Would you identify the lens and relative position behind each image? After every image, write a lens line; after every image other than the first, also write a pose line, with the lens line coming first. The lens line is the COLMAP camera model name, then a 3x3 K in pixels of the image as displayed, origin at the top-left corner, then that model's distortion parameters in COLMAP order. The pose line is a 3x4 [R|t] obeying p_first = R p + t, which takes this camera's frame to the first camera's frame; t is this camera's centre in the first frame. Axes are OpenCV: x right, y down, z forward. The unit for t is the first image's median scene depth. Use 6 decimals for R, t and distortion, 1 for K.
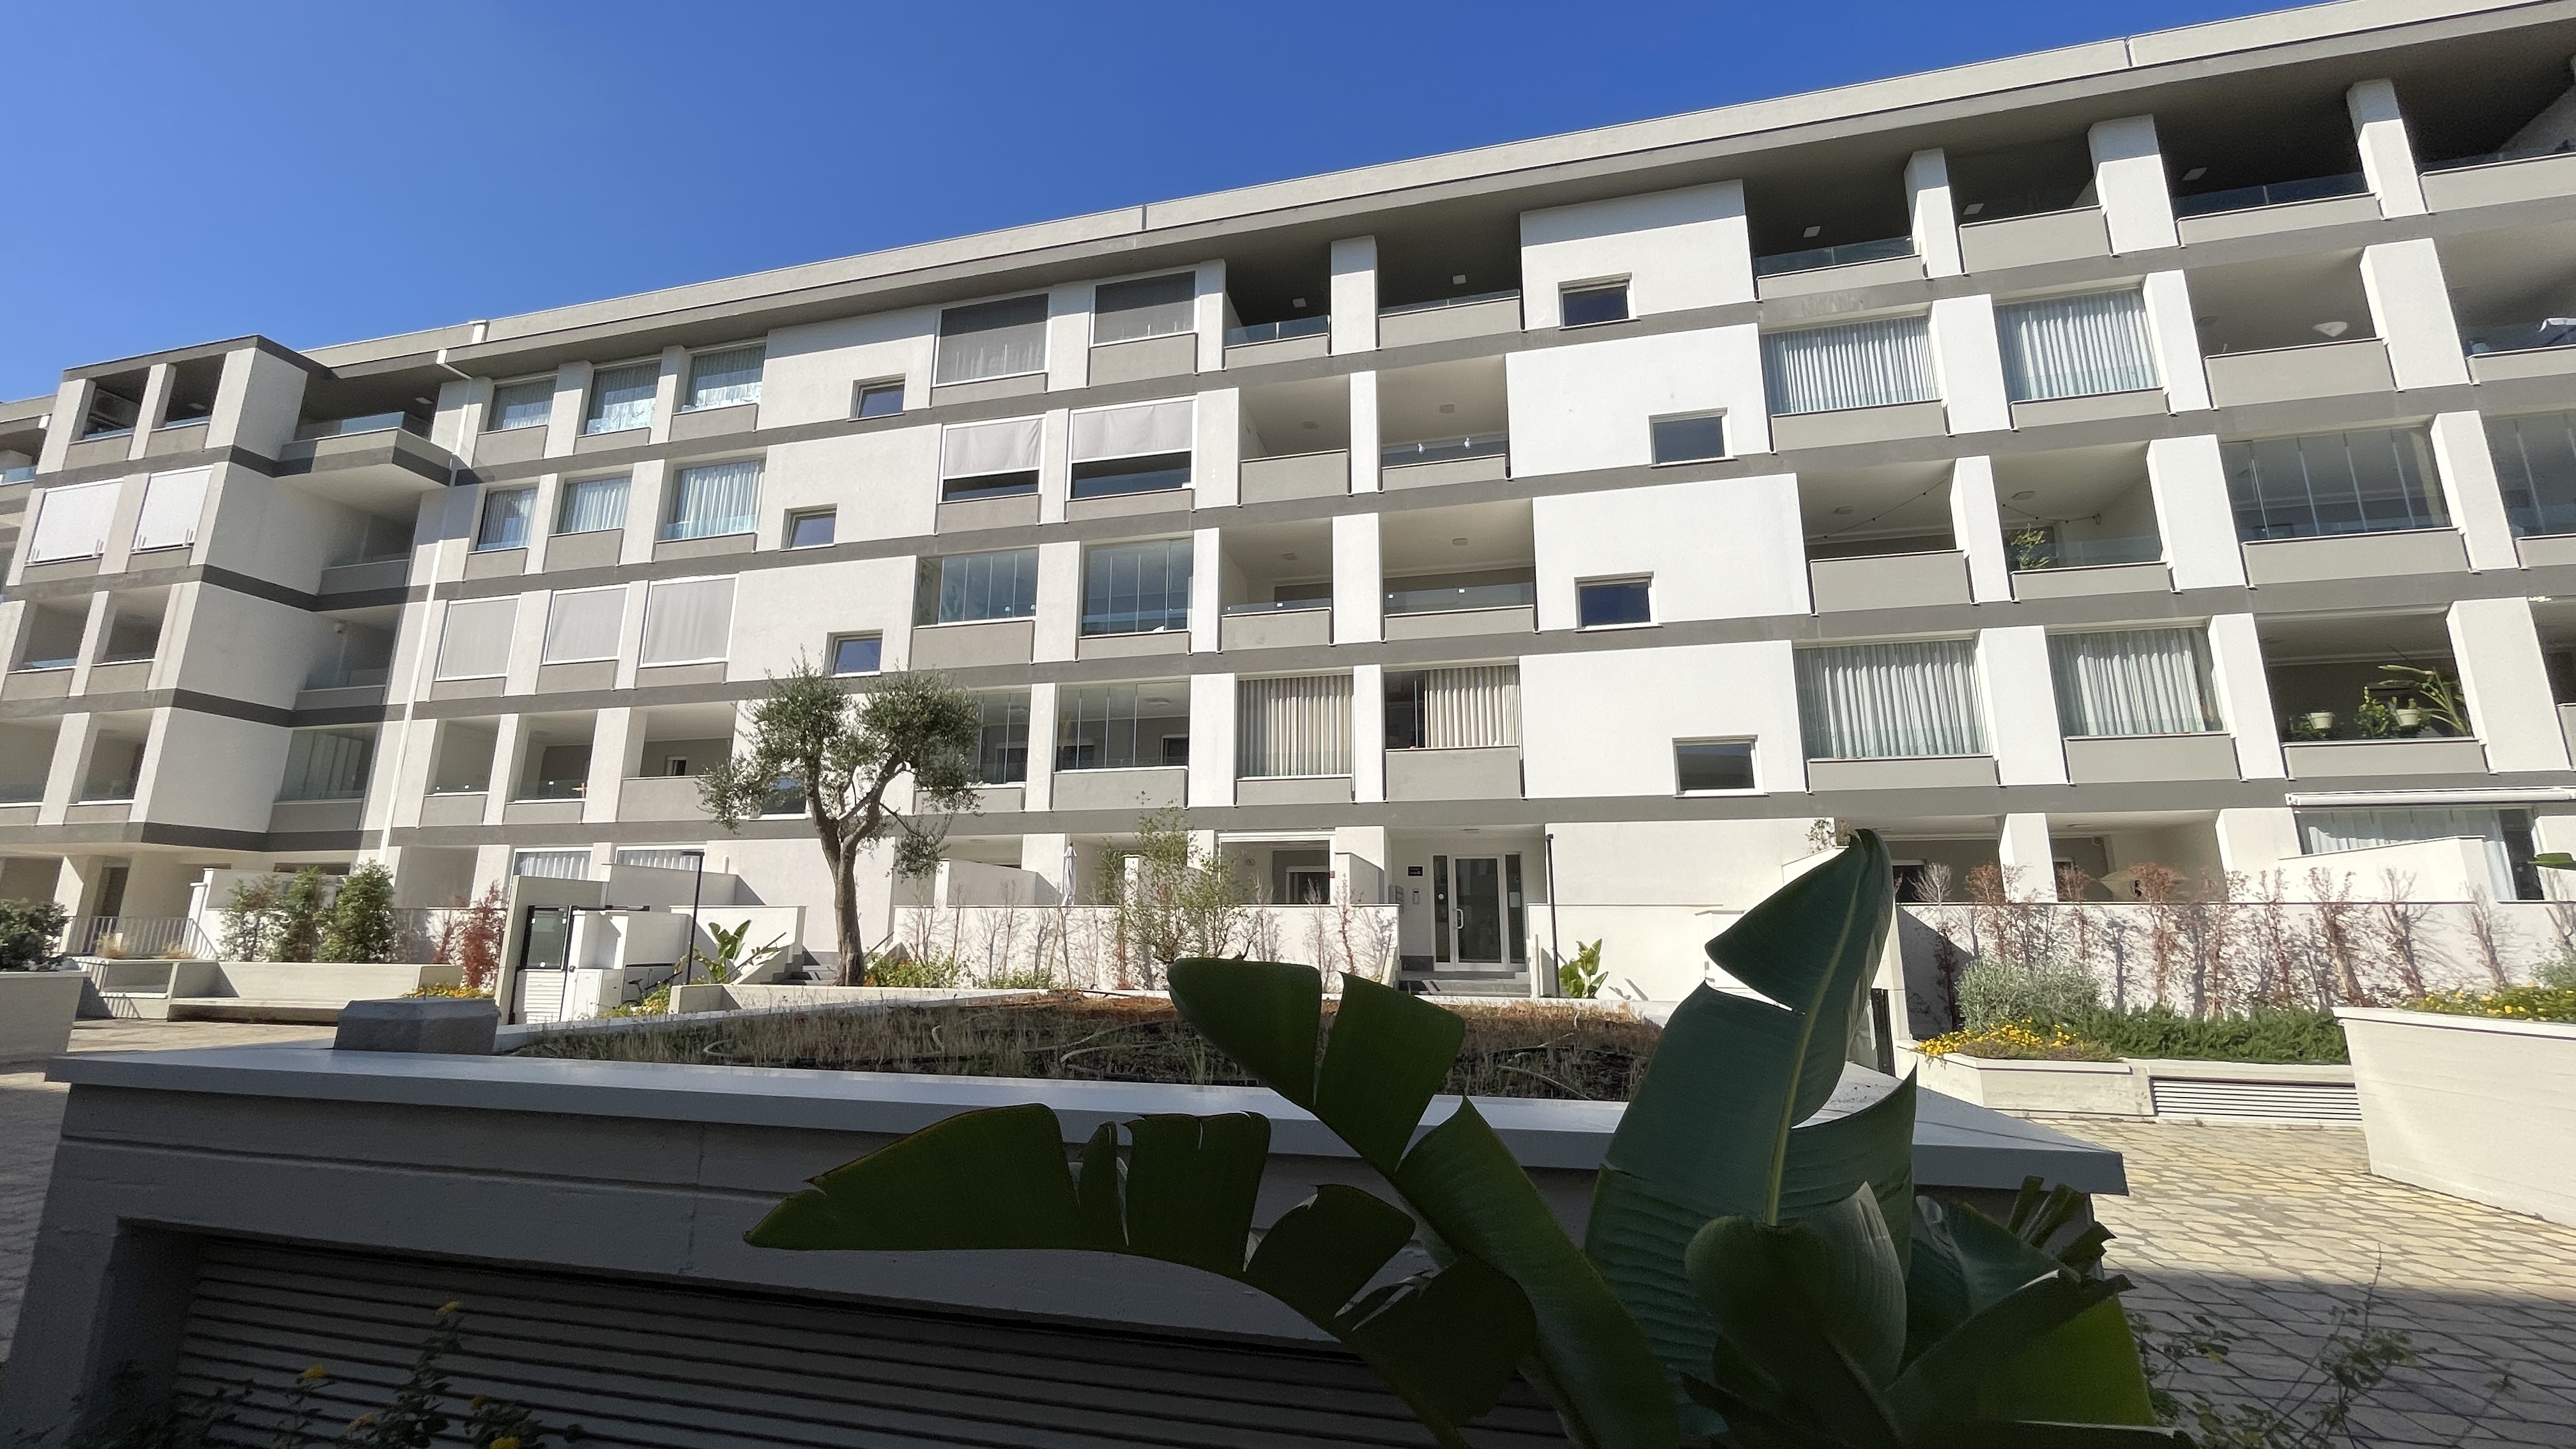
lens RADIAL K [[1047.9, 0, 1203.3], [0, 1047.9, 726.7], [0, 0, 1]] dist [-0.003637, 0.001272]
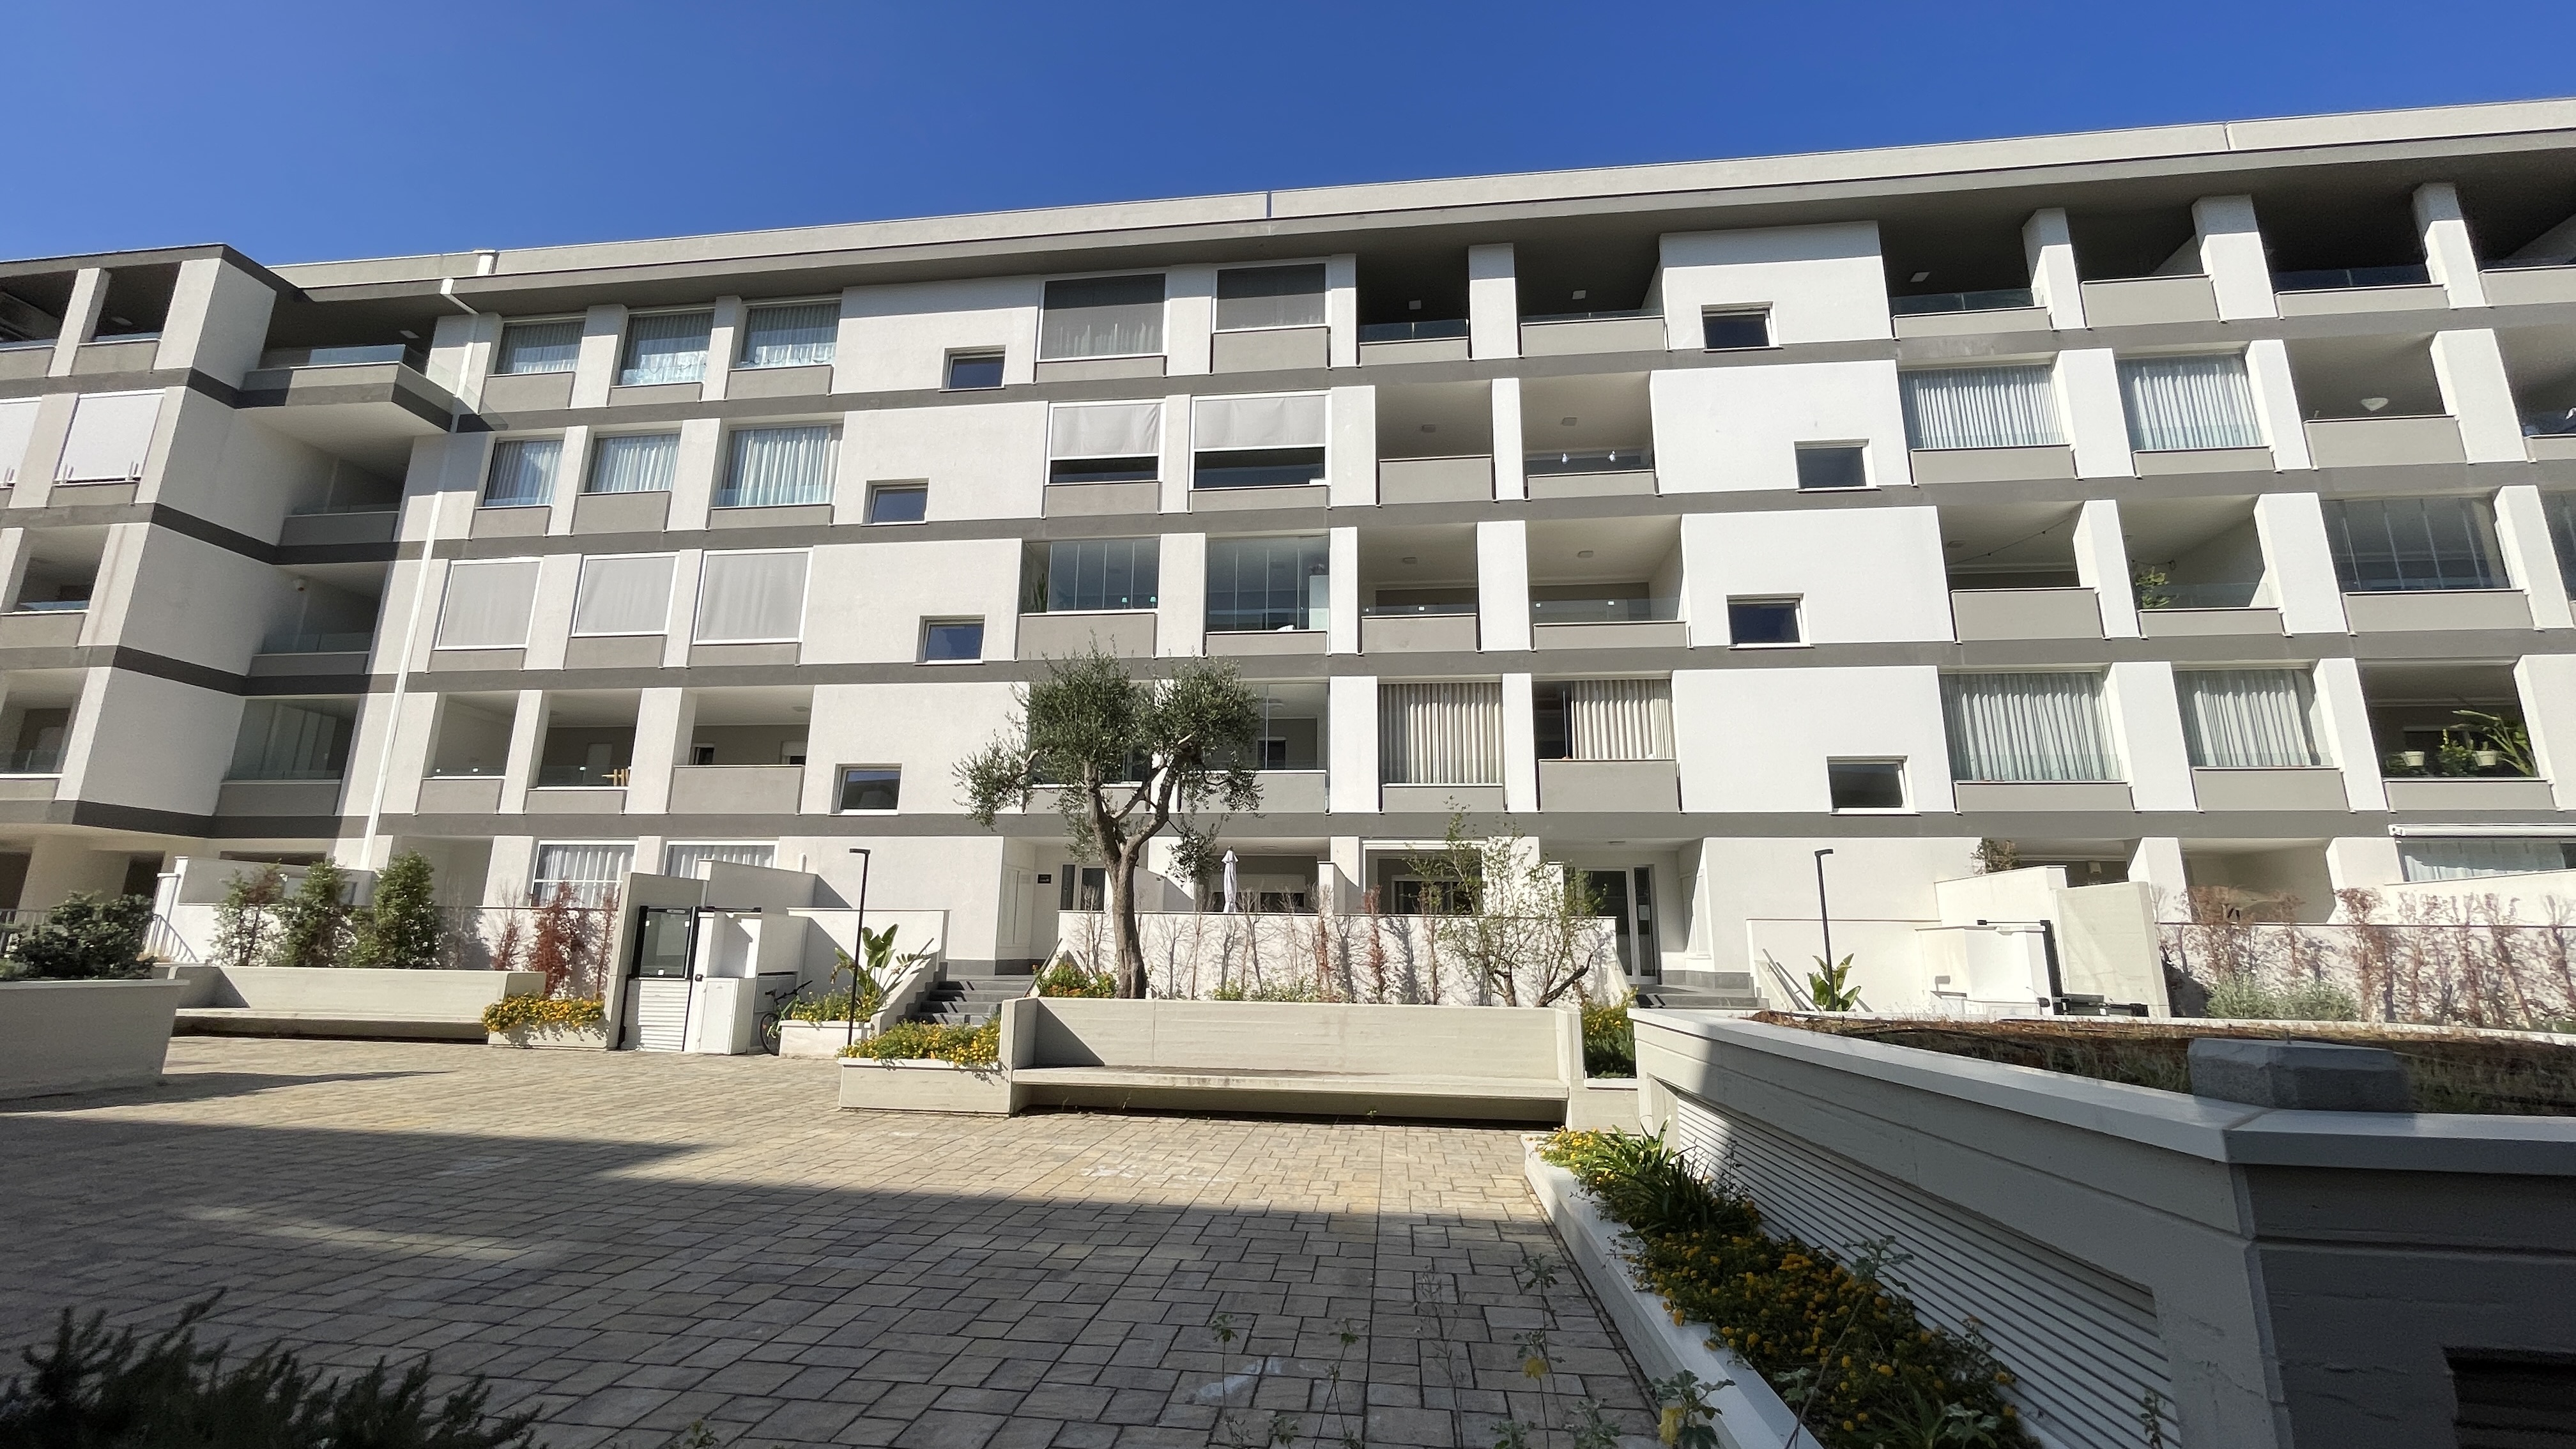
lens RADIAL K [[1047.9, 0, 1276.4], [0, 1047.9, 728.6], [0, 0, 1]] dist [-0.003637, 0.001272]
pose [[0.991918, 0.034320, 0.122154, -0.186401], [-0.033606, 0.999404, -0.007898, 0.008661], [-0.122352, 0.003729, 0.992480, 0.045319]]
